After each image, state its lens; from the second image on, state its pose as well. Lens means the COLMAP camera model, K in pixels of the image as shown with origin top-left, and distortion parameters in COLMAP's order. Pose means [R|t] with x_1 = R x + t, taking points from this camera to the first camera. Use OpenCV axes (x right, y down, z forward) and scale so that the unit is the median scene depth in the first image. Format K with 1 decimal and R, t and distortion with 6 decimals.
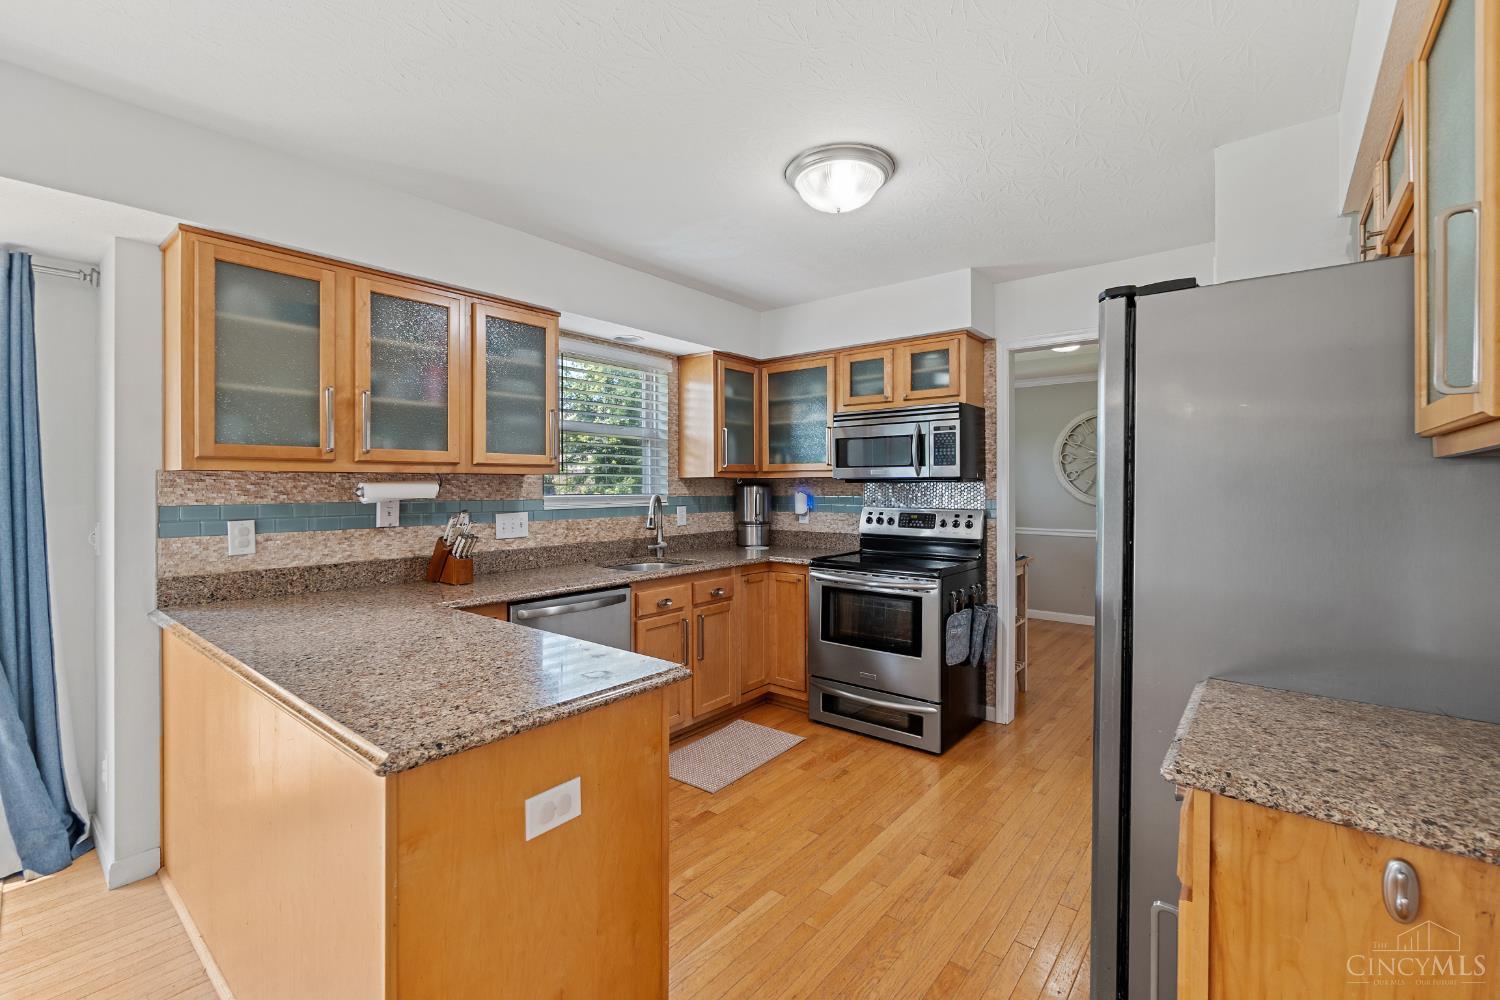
lens RADIAL K [[643.5, 0, 746.1], [0, 643.5, 485.3], [0, 0, 1]] dist [-0.000268, 0.000630]
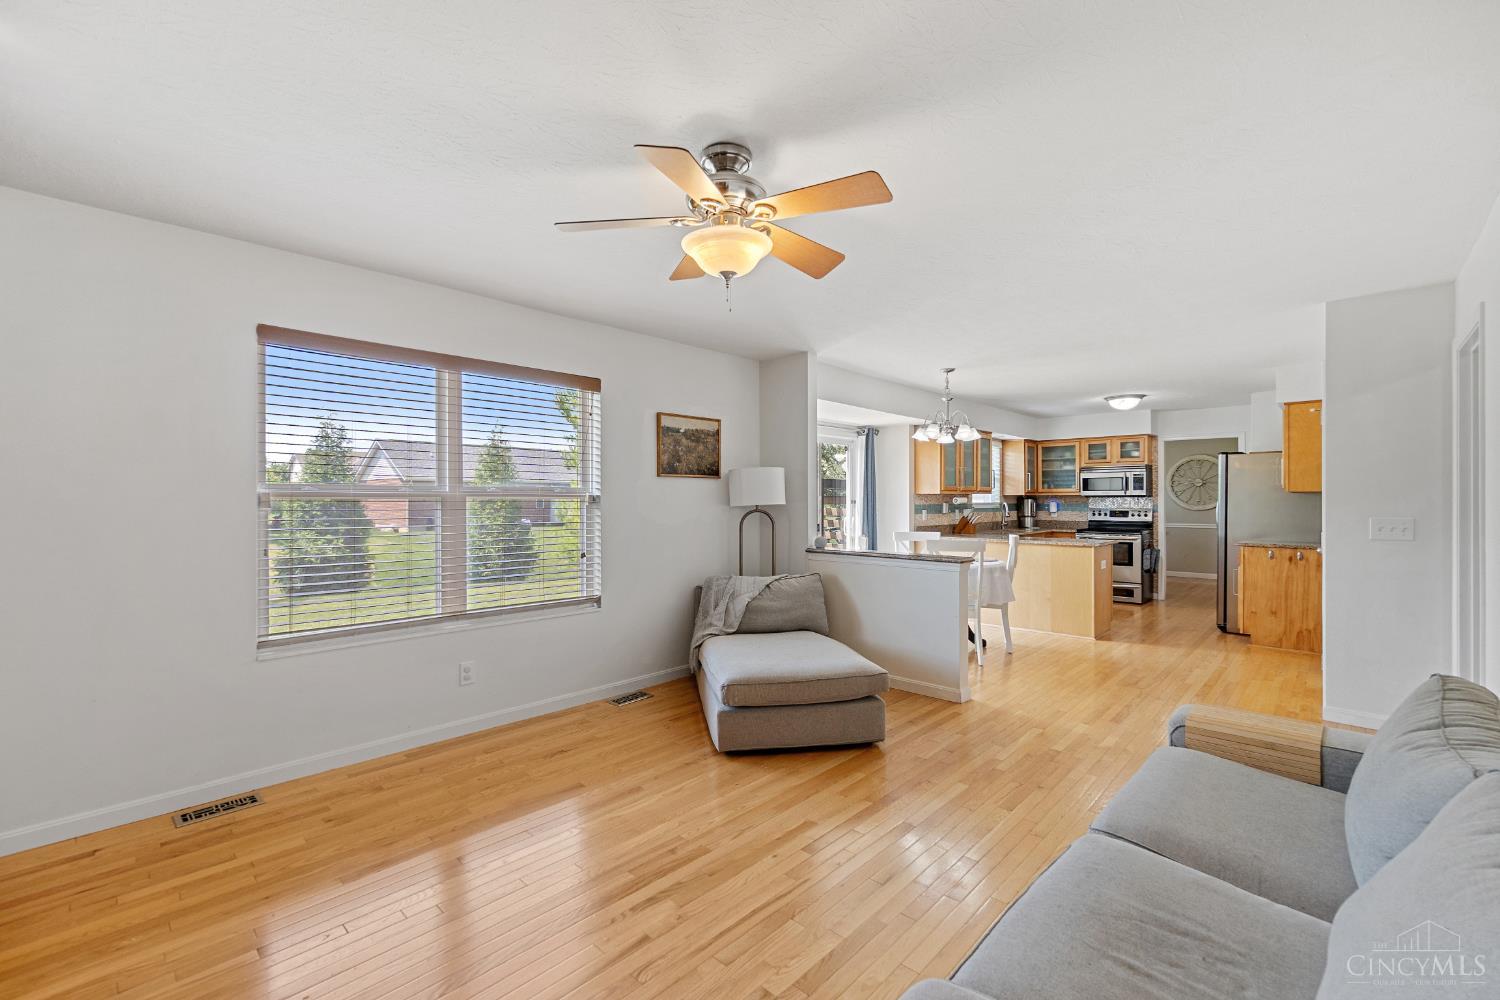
lens RADIAL K [[643.5, 0, 744.3], [0, 643.5, 499.6], [0, 0, 1]] dist [-0.000268, 0.000630]
pose [[0.997570, -0.001167, -0.069667, -0.923026], [0.001230, 0.999999, 0.000861, 0.000647], [0.069666, -0.000944, 0.997570, -1.398826]]
